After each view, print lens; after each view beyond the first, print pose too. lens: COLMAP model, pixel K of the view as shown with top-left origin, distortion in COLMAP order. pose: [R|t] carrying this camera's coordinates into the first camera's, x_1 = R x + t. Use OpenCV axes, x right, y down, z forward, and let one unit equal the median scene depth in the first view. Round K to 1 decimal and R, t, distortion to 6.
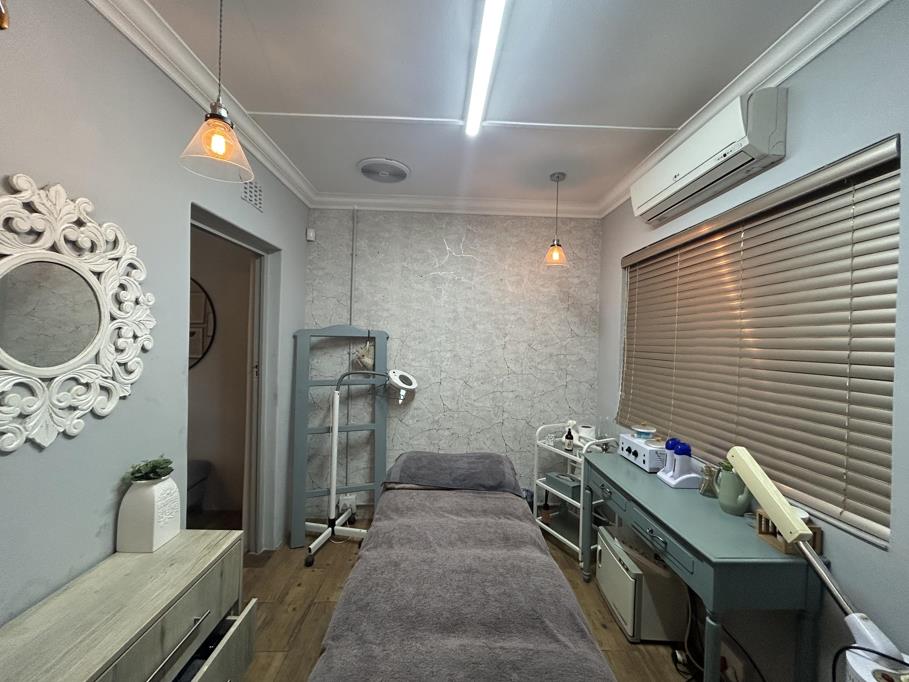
lens RADIAL K [[374.3, 0, 455.0], [0, 374.3, 338.5], [0, 0, 1]] dist [-0.001840, -0.000141]
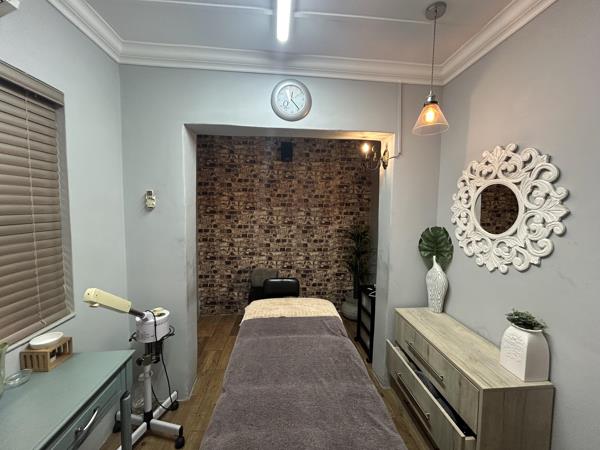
lens RADIAL K [[247.1, 0, 300.3], [0, 247.1, 223.4], [0, 0, 1]] dist [-0.001840, -0.000141]
pose [[-0.997804, -0.035785, -0.055740, 0.071400], [-0.039483, 0.996991, 0.066714, -0.028492], [0.053185, 0.068768, -0.996214, 1.966775]]
